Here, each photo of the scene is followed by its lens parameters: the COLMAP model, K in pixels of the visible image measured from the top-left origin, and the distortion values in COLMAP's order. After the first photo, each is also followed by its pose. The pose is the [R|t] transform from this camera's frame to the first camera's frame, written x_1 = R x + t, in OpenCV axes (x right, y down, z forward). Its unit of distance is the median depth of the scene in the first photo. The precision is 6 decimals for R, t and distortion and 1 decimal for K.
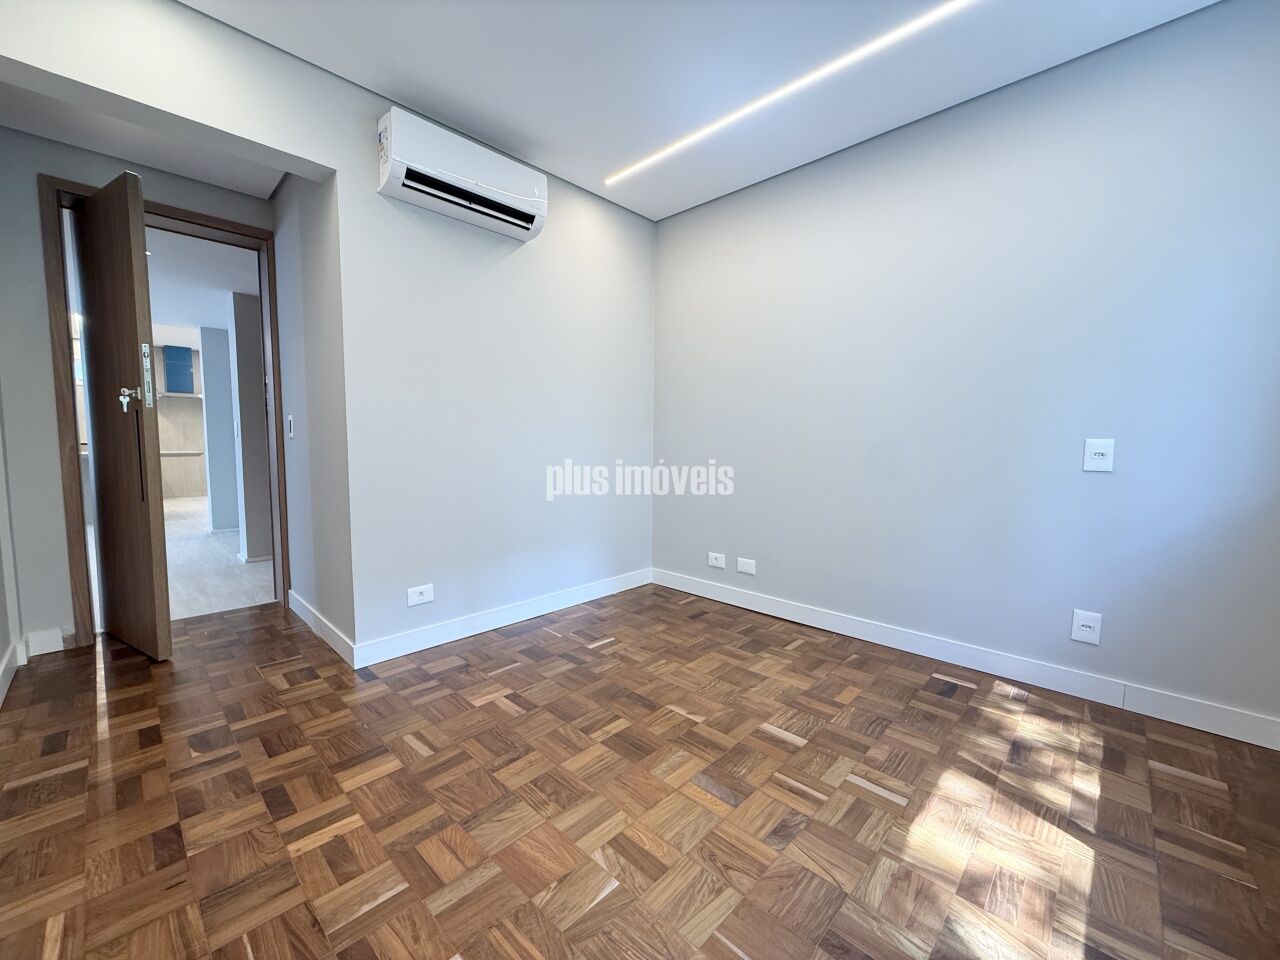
lens RADIAL K [[511.5, 0, 640.9], [0, 511.5, 480.6], [0, 0, 1]] dist [0.000503, 0.000092]
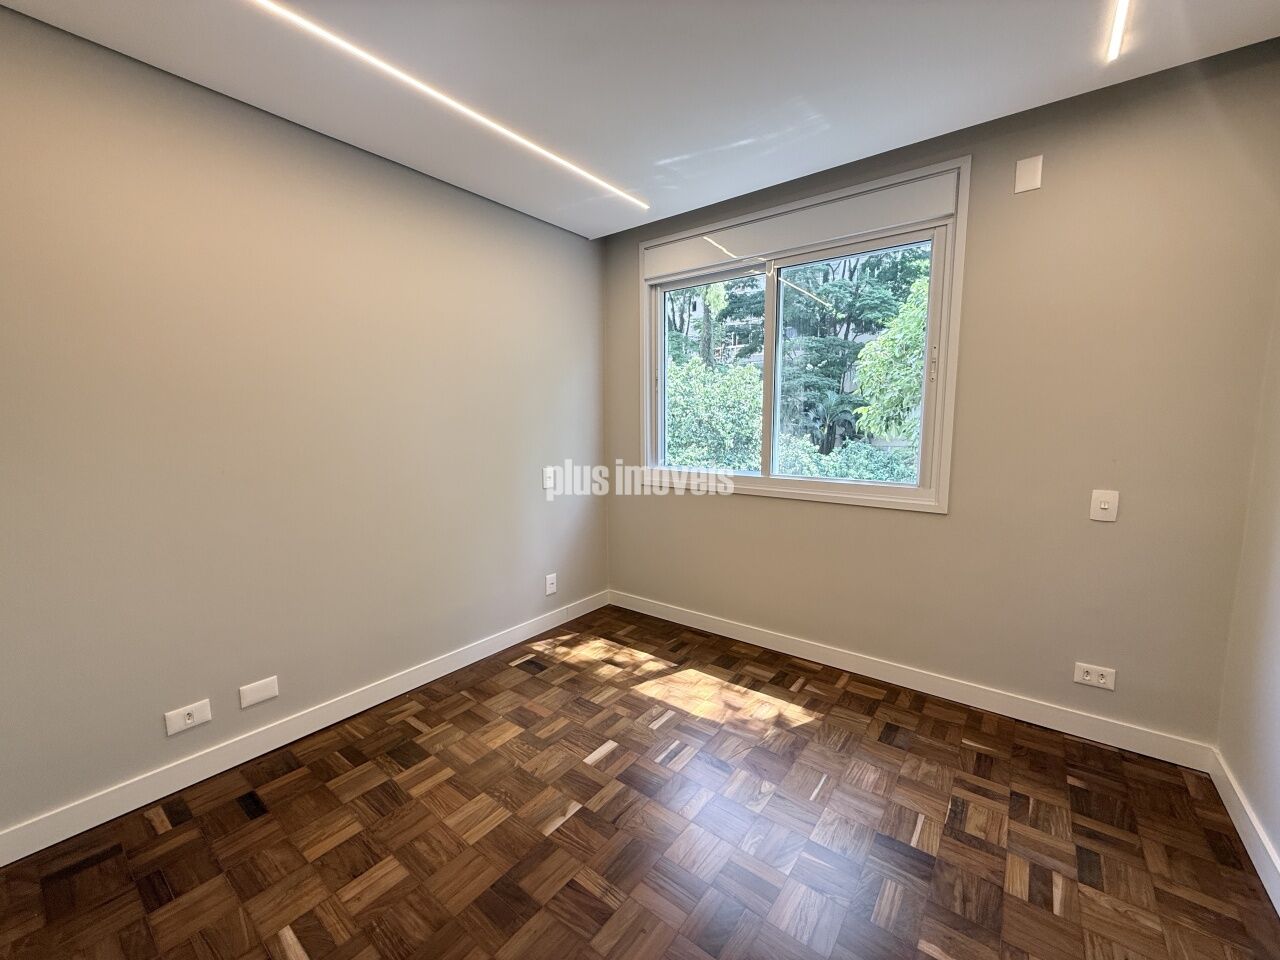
lens RADIAL K [[511.5, 0, 641.0], [0, 511.5, 481.1], [0, 0, 1]] dist [0.000503, 0.000092]
pose [[-0.099329, -0.129362, 0.986610, -0.703924], [0.079585, 0.987304, 0.137466, -0.233204], [-0.991867, 0.092173, -0.087773, 0.844932]]
